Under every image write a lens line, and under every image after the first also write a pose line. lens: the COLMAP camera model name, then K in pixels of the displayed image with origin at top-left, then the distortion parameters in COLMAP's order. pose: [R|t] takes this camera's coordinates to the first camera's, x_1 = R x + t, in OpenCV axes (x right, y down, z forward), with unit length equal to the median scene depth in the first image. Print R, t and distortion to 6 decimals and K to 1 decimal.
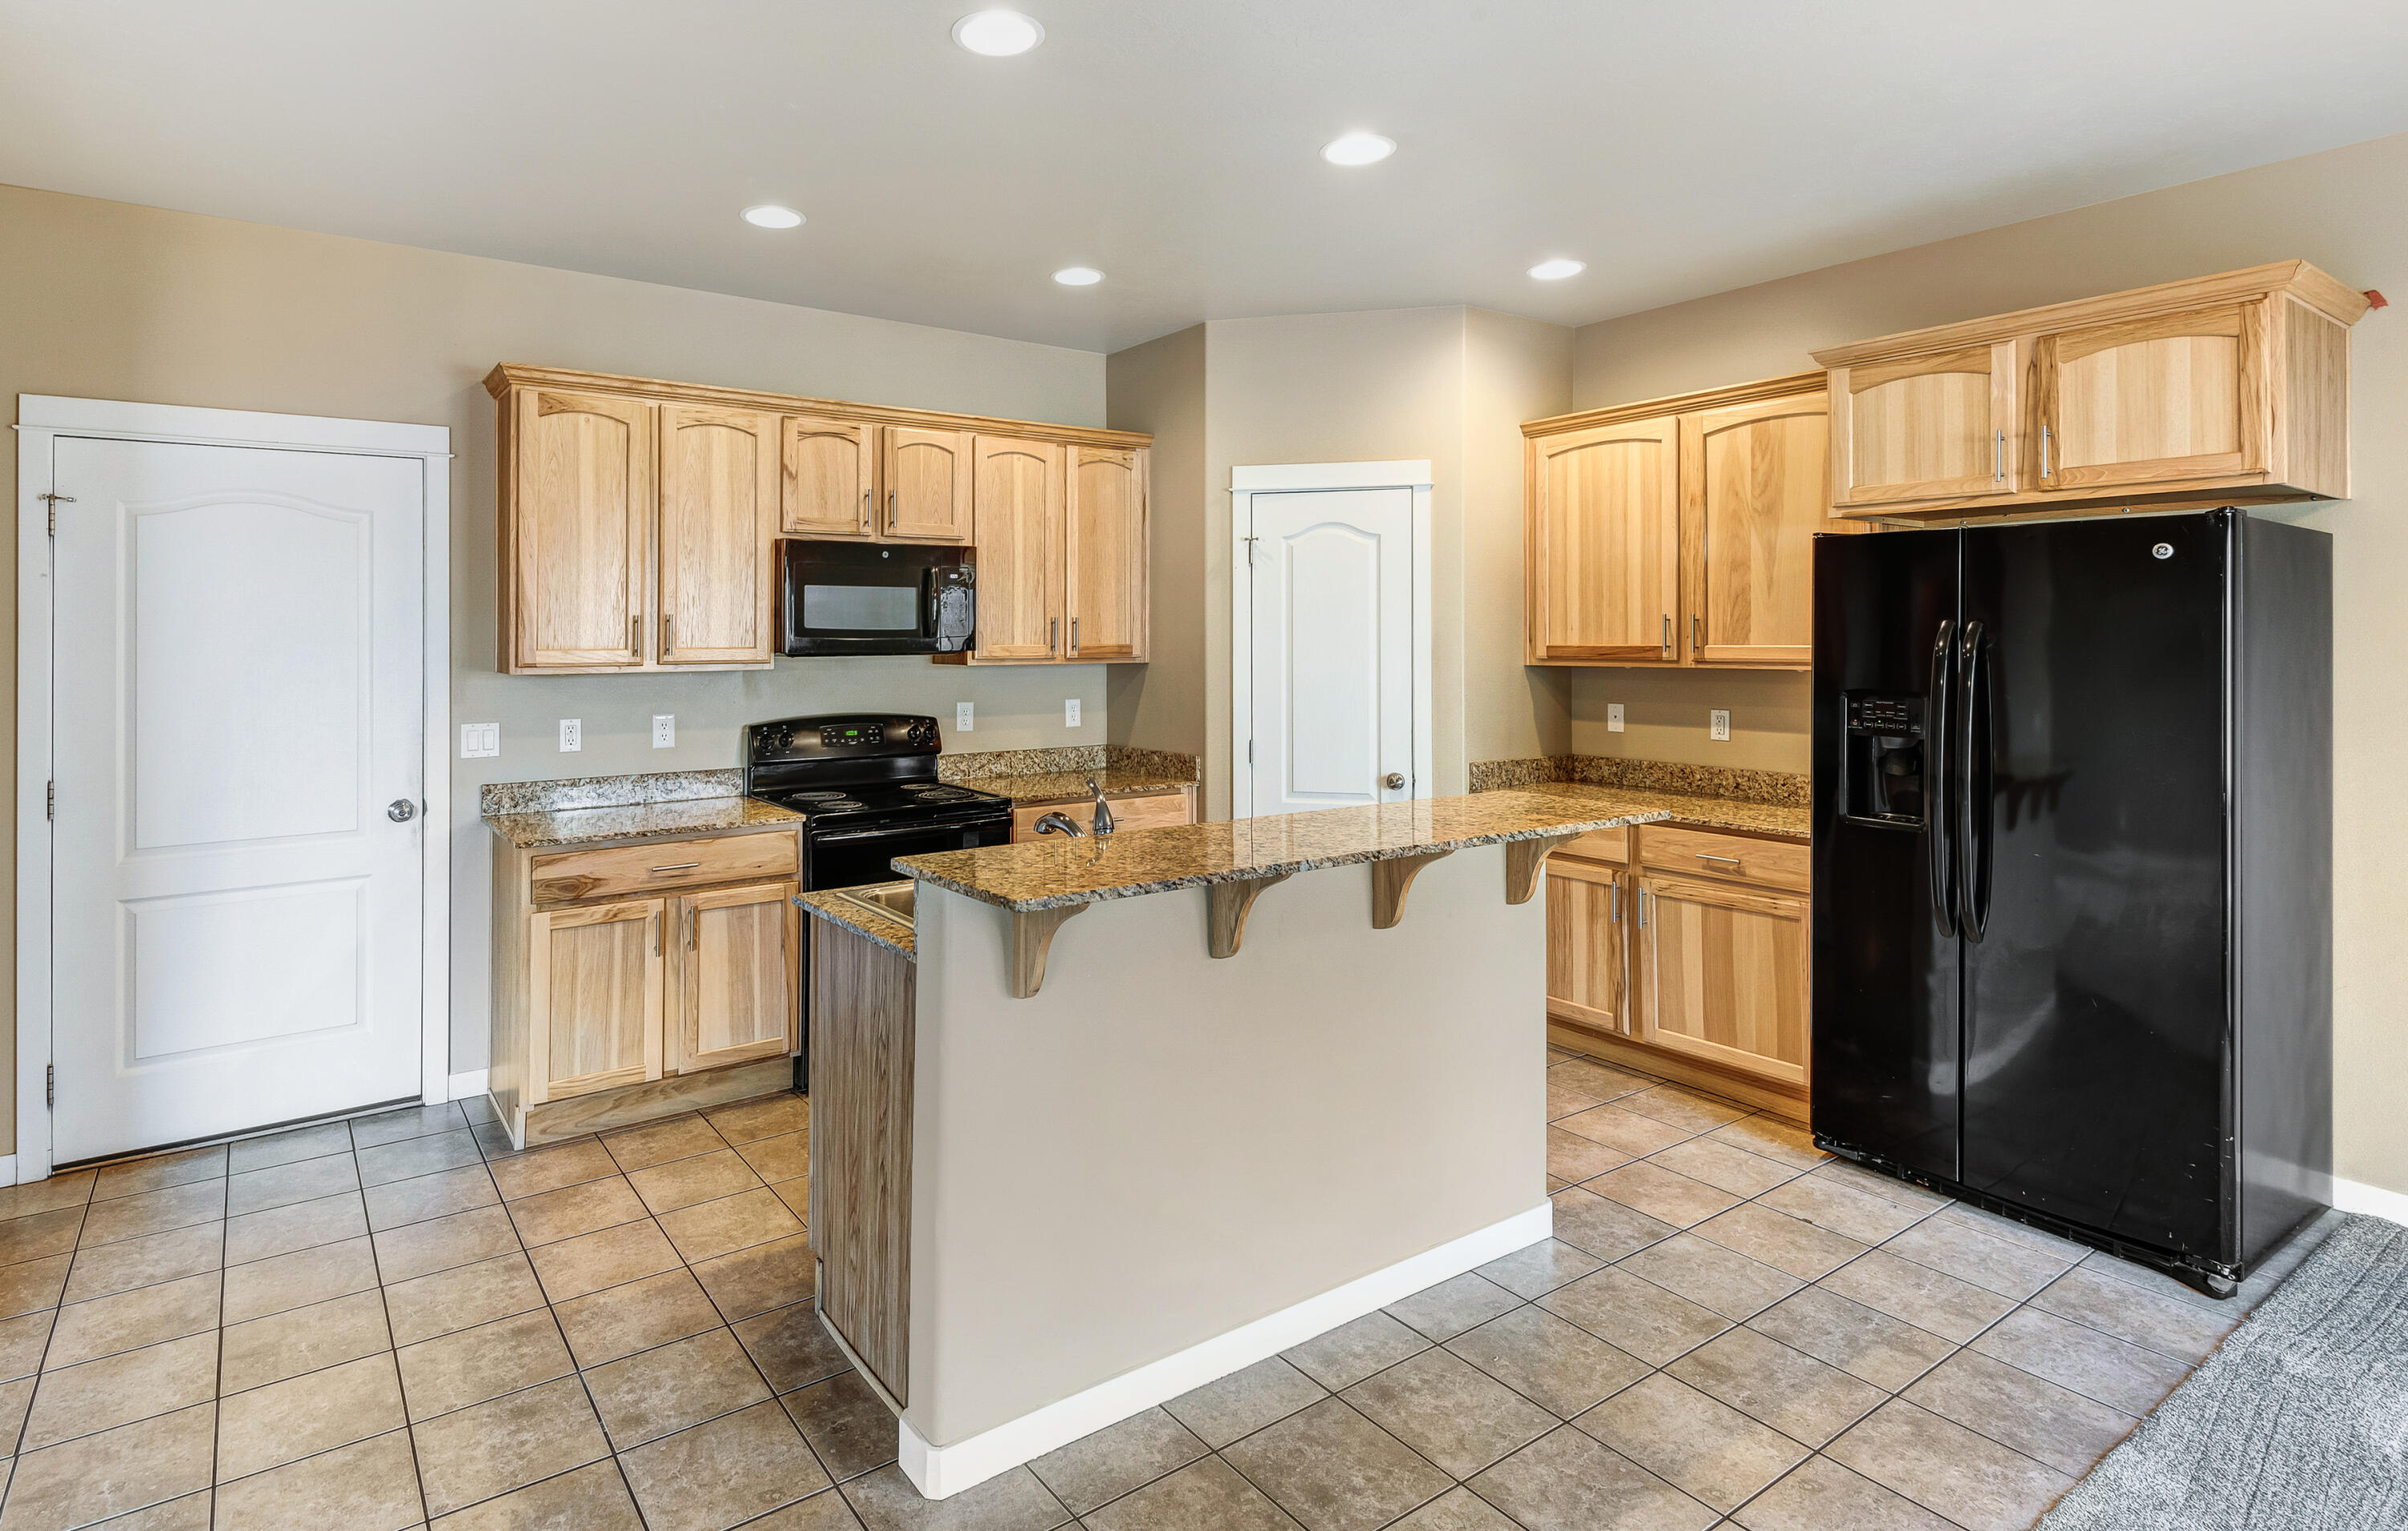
lens RADIAL K [[1230.1, 0, 1069.0], [0, 1230.1, 626.2], [0, 0, 1]] dist [0.012263, -0.007672]
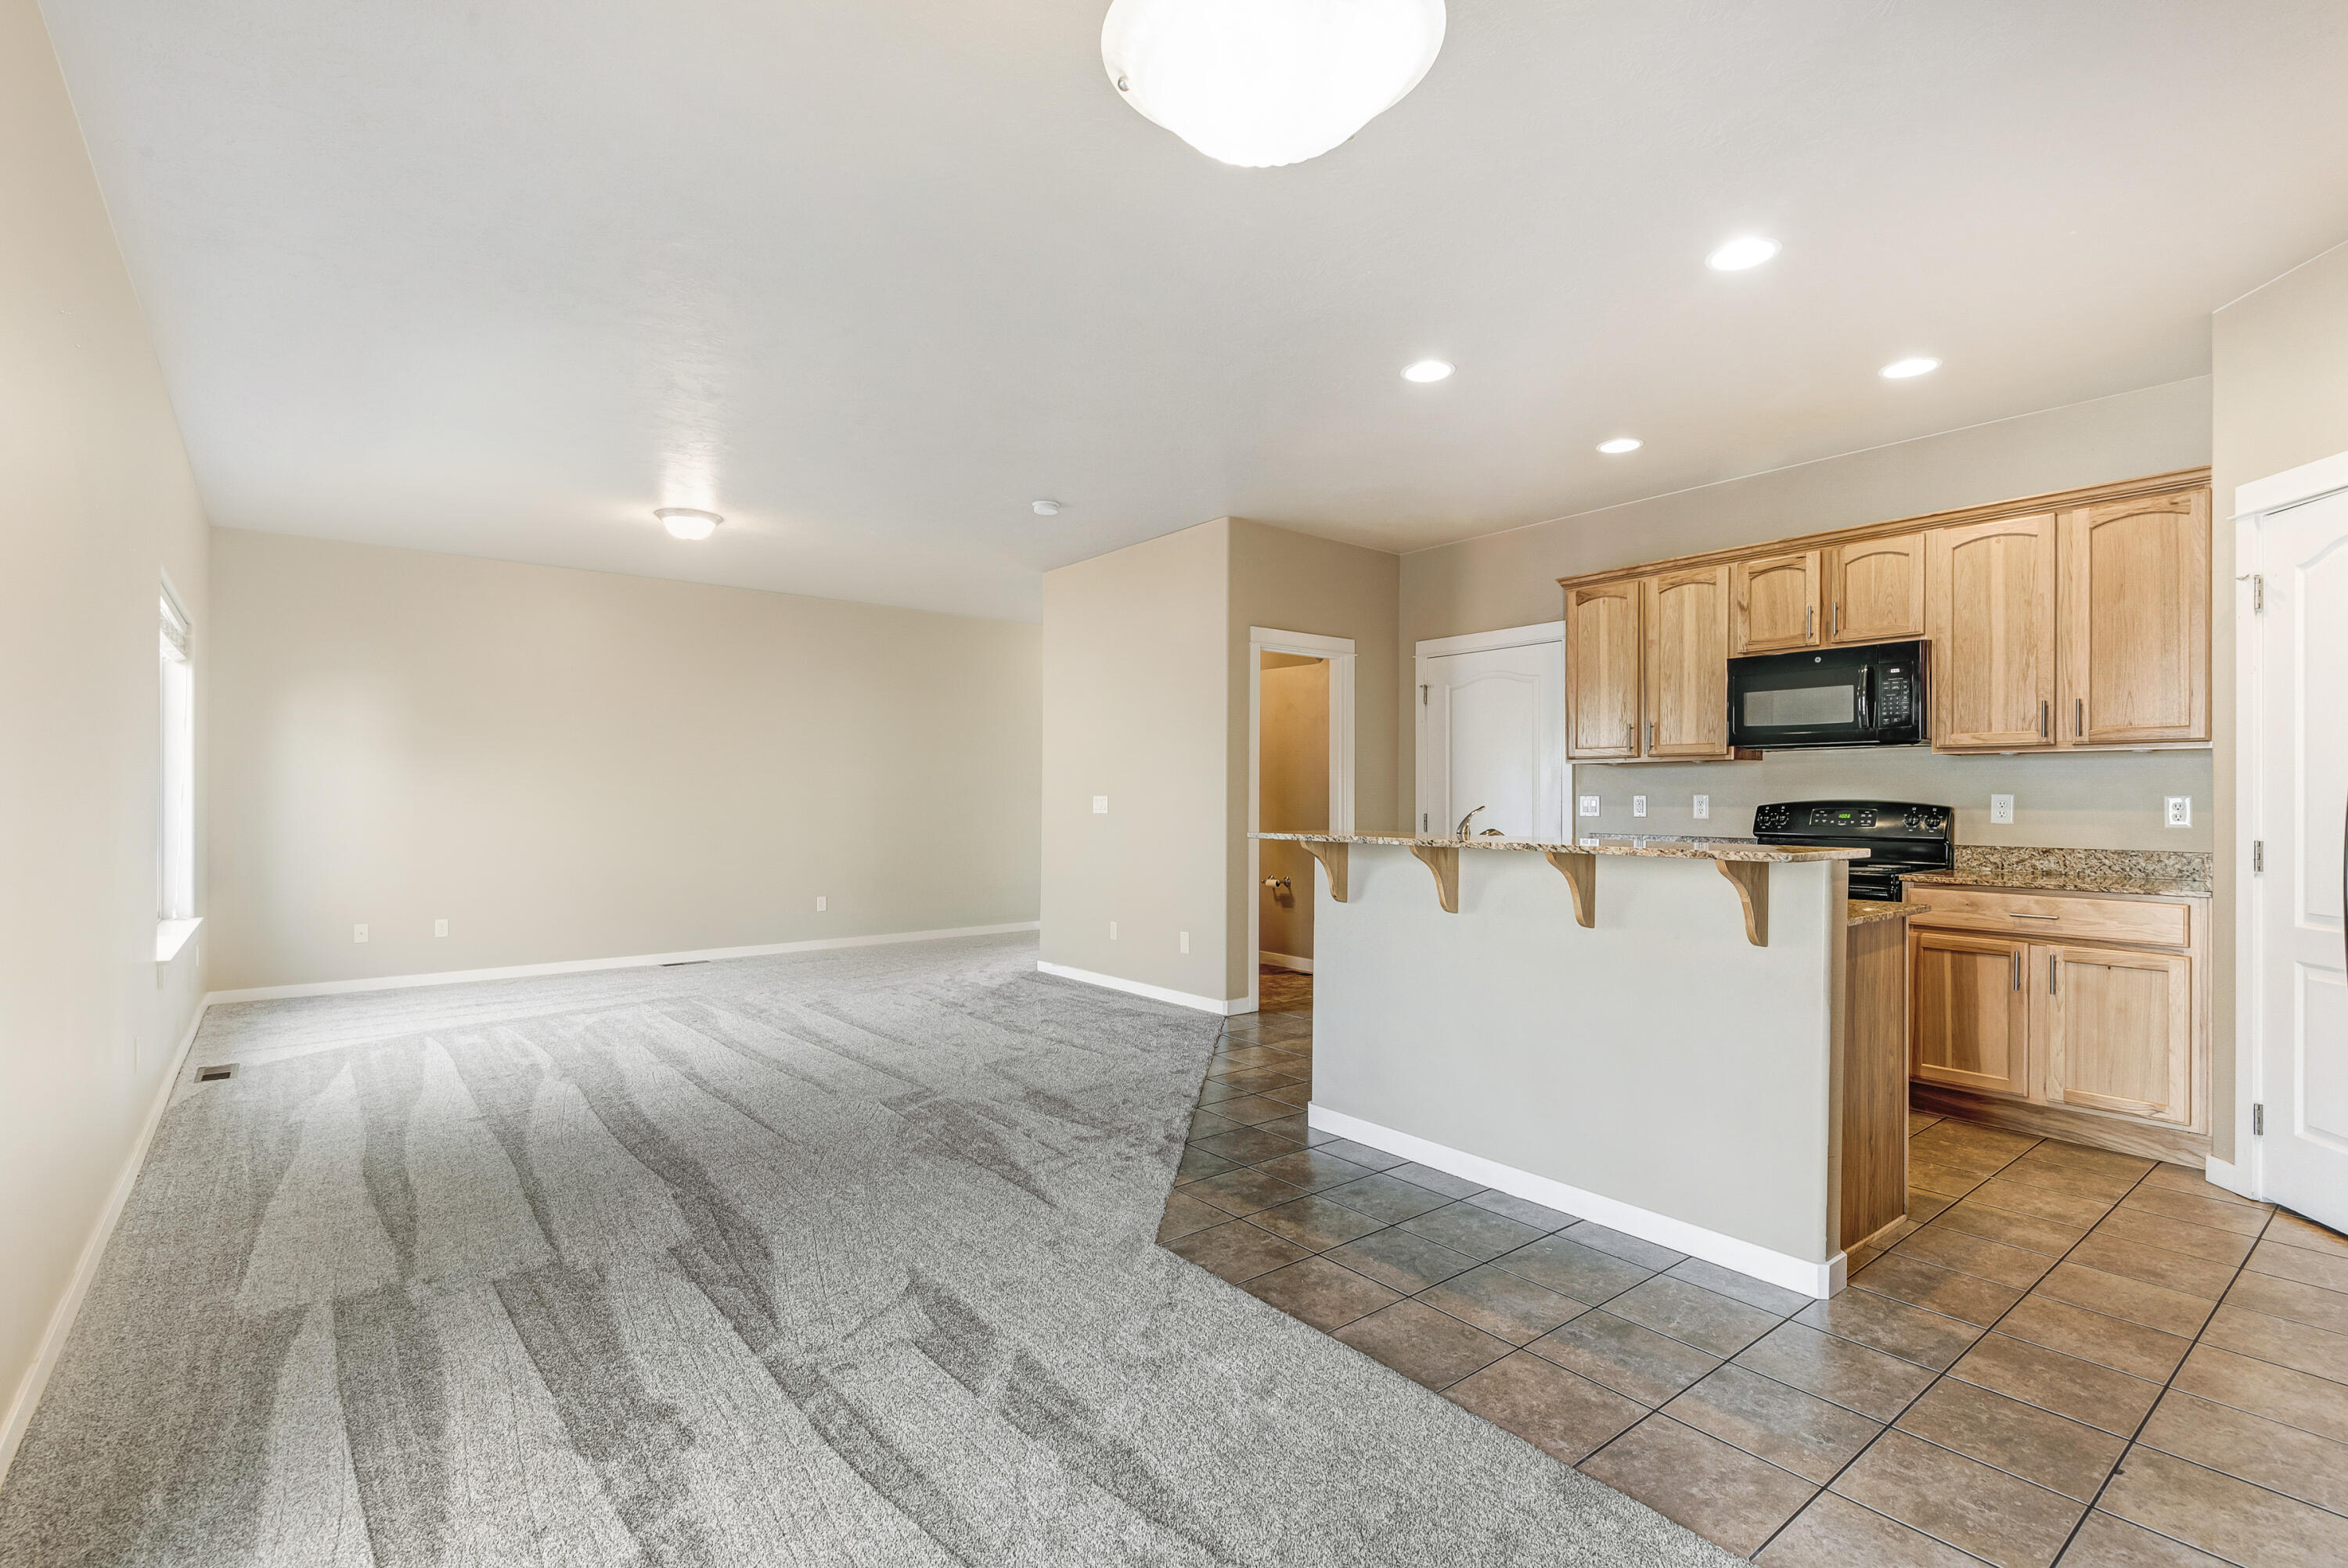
lens RADIAL K [[1083.4, 0, 1156.1], [0, 1083.4, 793.5], [0, 0, 1]] dist [0.002911, -0.004244]
pose [[0.070737, -0.001372, -0.997494, 0.887319], [0.001036, 0.999999, -0.001302, 0.074155], [0.997494, -0.000941, 0.070738, 0.315347]]
